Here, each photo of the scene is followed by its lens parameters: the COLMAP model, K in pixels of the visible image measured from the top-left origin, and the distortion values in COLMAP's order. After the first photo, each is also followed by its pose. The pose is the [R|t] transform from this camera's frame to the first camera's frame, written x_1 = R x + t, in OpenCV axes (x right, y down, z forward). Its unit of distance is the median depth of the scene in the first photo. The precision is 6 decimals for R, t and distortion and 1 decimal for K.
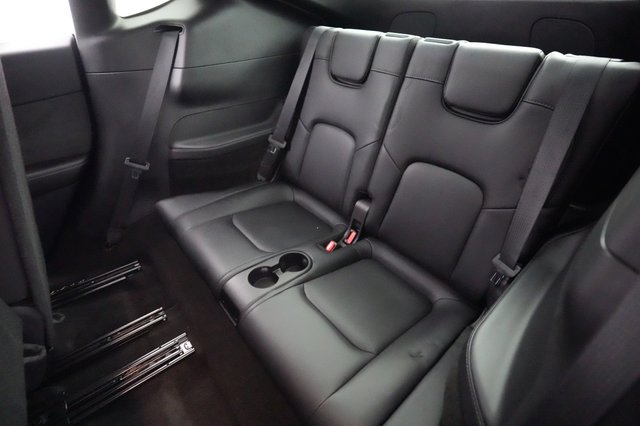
lens RADIAL K [[310.8, 0, 320.0], [0, 310.8, 213.0], [0, 0, 1]] dist [0.002786, 0.000435]
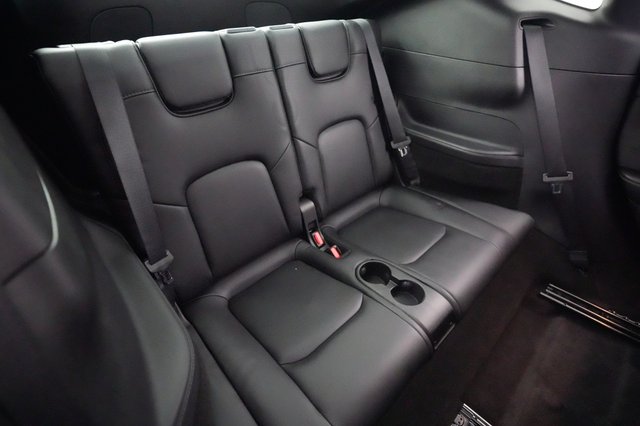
lens RADIAL K [[303.9, 0, 320.0], [0, 303.9, 213.0], [0, 0, 1]] dist [-0.001079, -0.000078]
pose [[-0.058561, -0.561988, 0.825070, -0.766317], [0.596187, 0.643224, 0.480441, -0.515987], [-0.800707, 0.520031, 0.297382, 0.826497]]
